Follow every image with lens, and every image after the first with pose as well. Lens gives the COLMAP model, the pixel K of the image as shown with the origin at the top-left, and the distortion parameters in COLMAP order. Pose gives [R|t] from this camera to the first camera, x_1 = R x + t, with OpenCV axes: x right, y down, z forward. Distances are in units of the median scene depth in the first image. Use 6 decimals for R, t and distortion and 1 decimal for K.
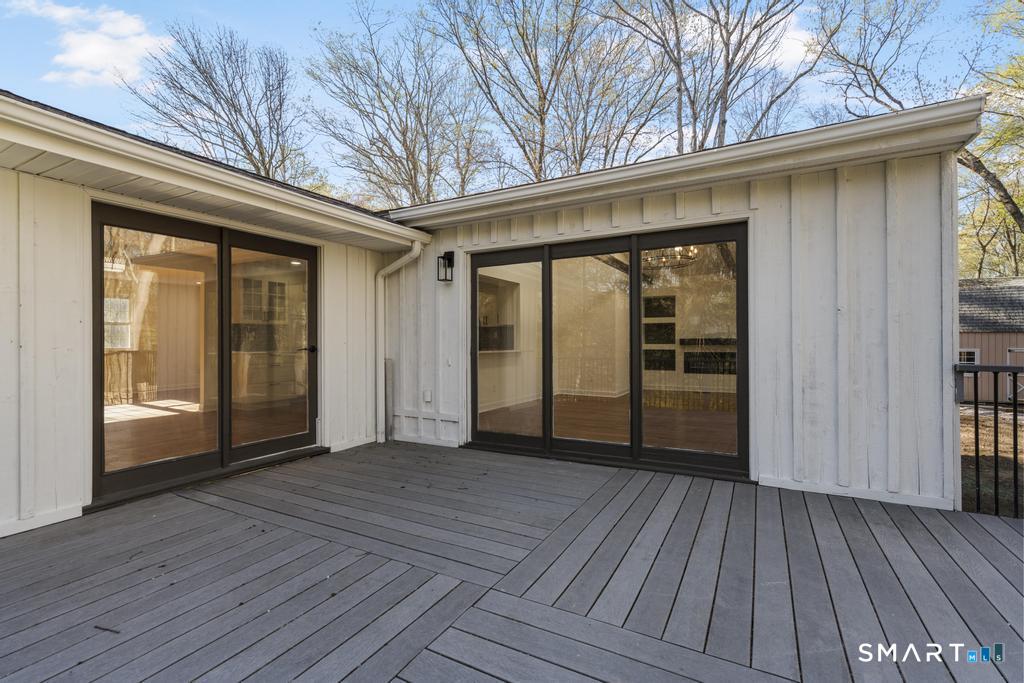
lens RADIAL K [[462.5, 0, 516.2], [0, 462.5, 340.7], [0, 0, 1]] dist [-0.000694, 0.000783]
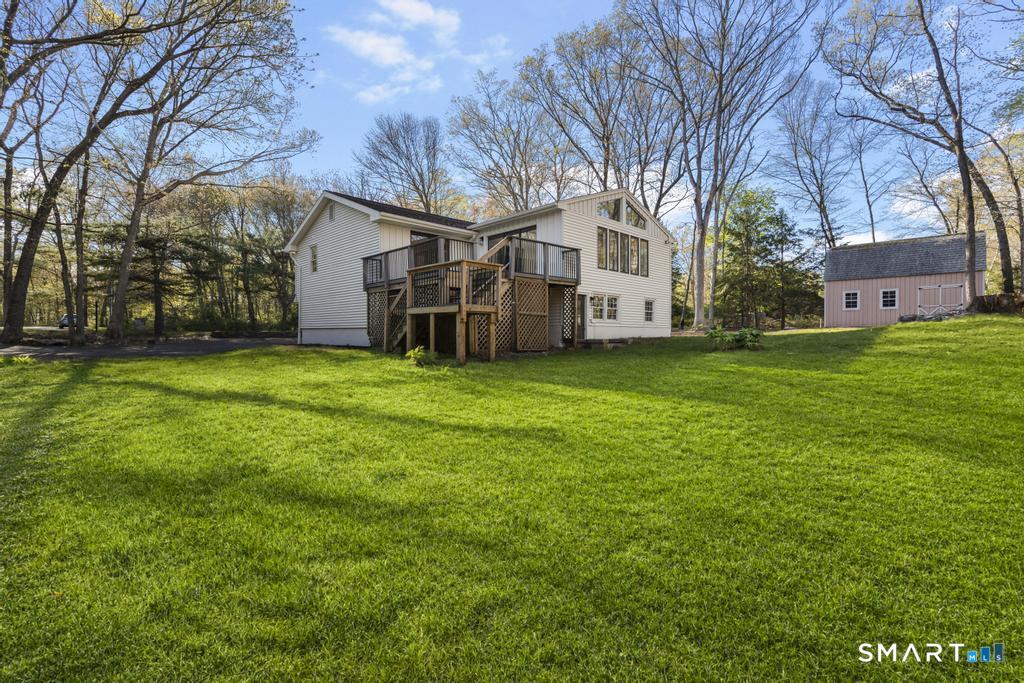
lens RADIAL K [[462.5, 0, 516.2], [0, 462.5, 340.7], [0, 0, 1]] dist [-0.000694, 0.000783]
pose [[0.959200, 0.002451, -0.282718, 0.211512], [0.001421, 0.999908, 0.013491, 0.107849], [0.282725, -0.013343, 0.959108, -0.453618]]
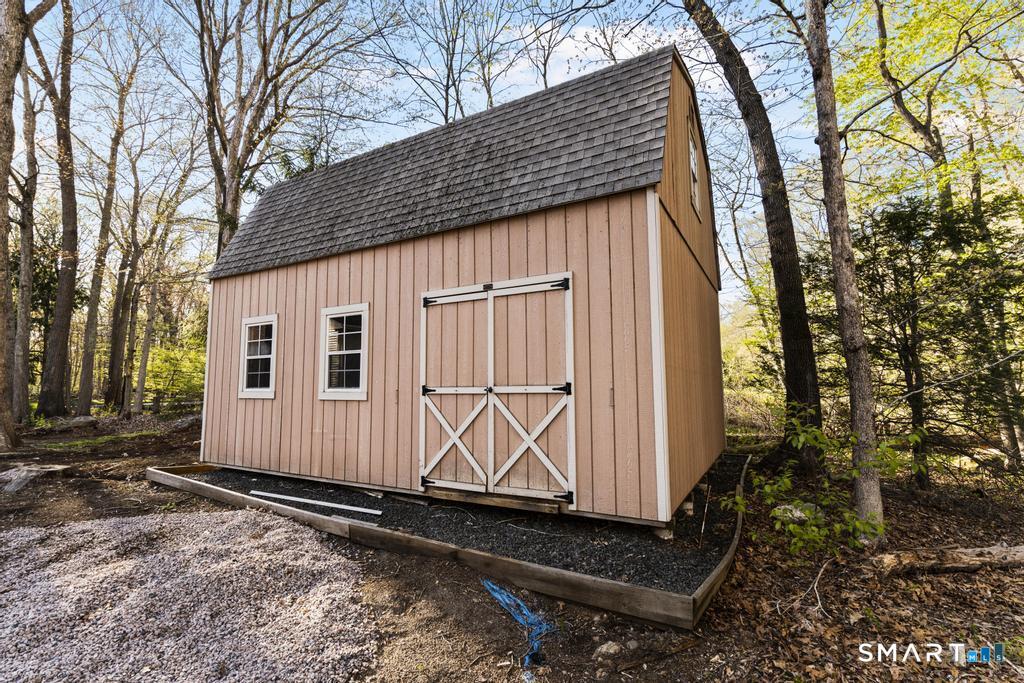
lens RADIAL K [[462.5, 0, 516.2], [0, 462.5, 340.7], [0, 0, 1]] dist [-0.000694, 0.000783]
pose [[0.999193, -0.004838, -0.039862, 0.781191], [0.000355, 0.993741, -0.111710, 0.052173], [0.040153, 0.111605, 0.992941, 0.506545]]
